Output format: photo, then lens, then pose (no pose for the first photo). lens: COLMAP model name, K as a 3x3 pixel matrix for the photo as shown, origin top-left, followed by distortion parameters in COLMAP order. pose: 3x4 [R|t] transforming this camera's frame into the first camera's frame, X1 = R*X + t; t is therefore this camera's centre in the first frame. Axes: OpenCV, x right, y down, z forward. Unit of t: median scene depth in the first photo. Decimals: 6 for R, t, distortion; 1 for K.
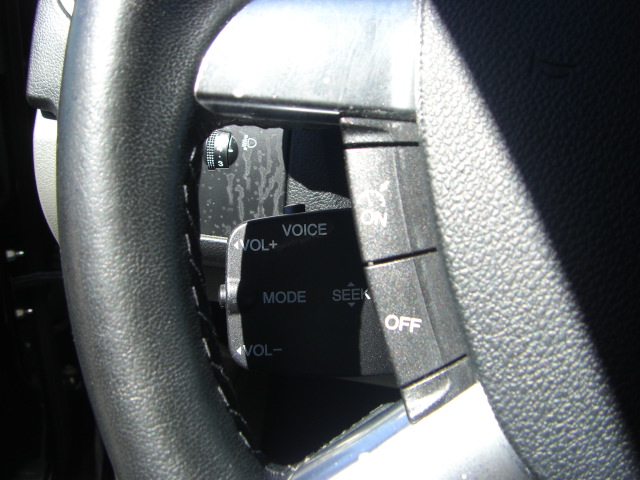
lens RADIAL K [[722.1, 0, 318.0], [0, 722.1, 206.8], [0, 0, 1]] dist [-0.199031, 0.188985]
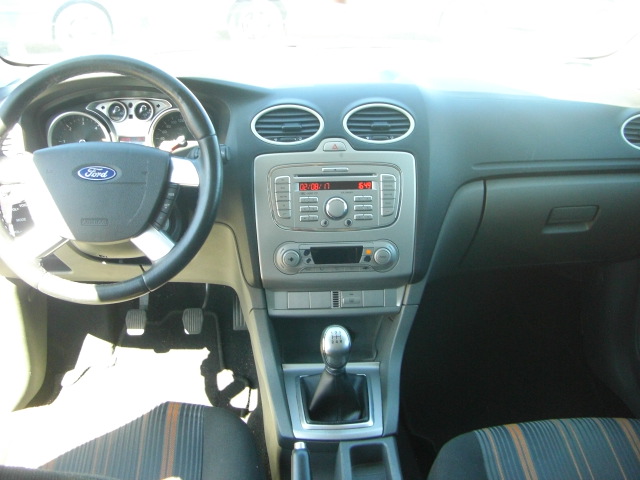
lens RADIAL K [[722.1, 0, 318.0], [0, 722.1, 206.8], [0, 0, 1]] dist [-0.199031, 0.188985]
pose [[0.962894, -0.117241, 0.243084, 0.713660], [0.128082, 0.991333, -0.029228, 0.421500], [-0.237551, 0.059278, 0.969565, -3.886351]]
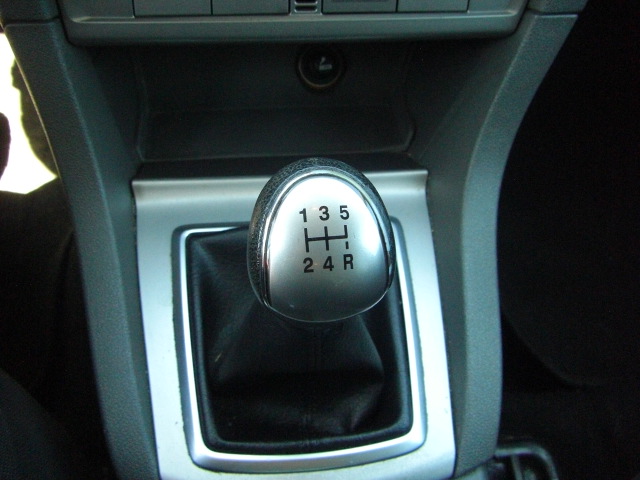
lens RADIAL K [[722.1, 0, 318.0], [0, 722.1, 206.8], [0, 0, 1]] dist [-0.199031, 0.188985]
pose [[0.944227, -0.232619, 0.233073, 1.574247], [0.085546, 0.856777, 0.508542, 0.600062], [-0.317988, -0.460241, 0.828892, -0.375871]]
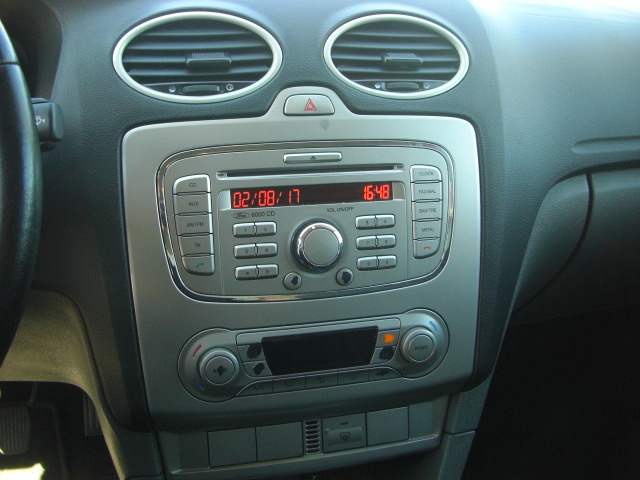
lens RADIAL K [[722.1, 0, 318.0], [0, 722.1, 206.8], [0, 0, 1]] dist [-0.199031, 0.188985]
pose [[0.886013, -0.150226, 0.438650, 1.095983], [0.159544, 0.987065, 0.015788, 0.159339], [-0.435347, 0.055996, 0.898519, -1.137952]]
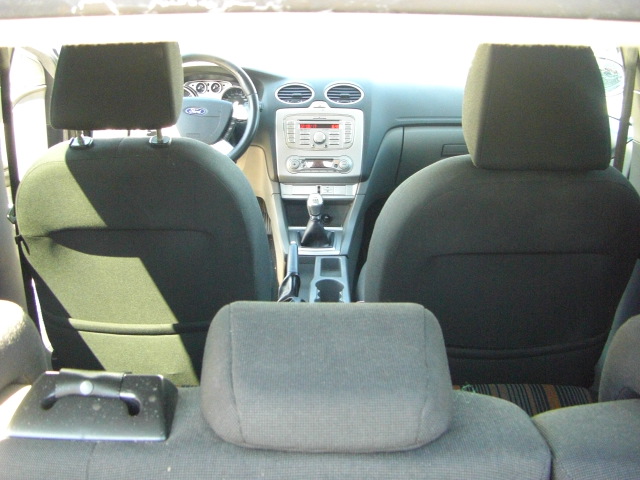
lens RADIAL K [[722.1, 0, 318.0], [0, 722.1, 206.8], [0, 0, 1]] dist [-0.199031, 0.188985]
pose [[0.974810, -0.080232, 0.208106, 0.053906], [0.100741, 0.990844, -0.089885, 1.955200], [-0.198989, 0.108586, 0.973967, -7.861445]]
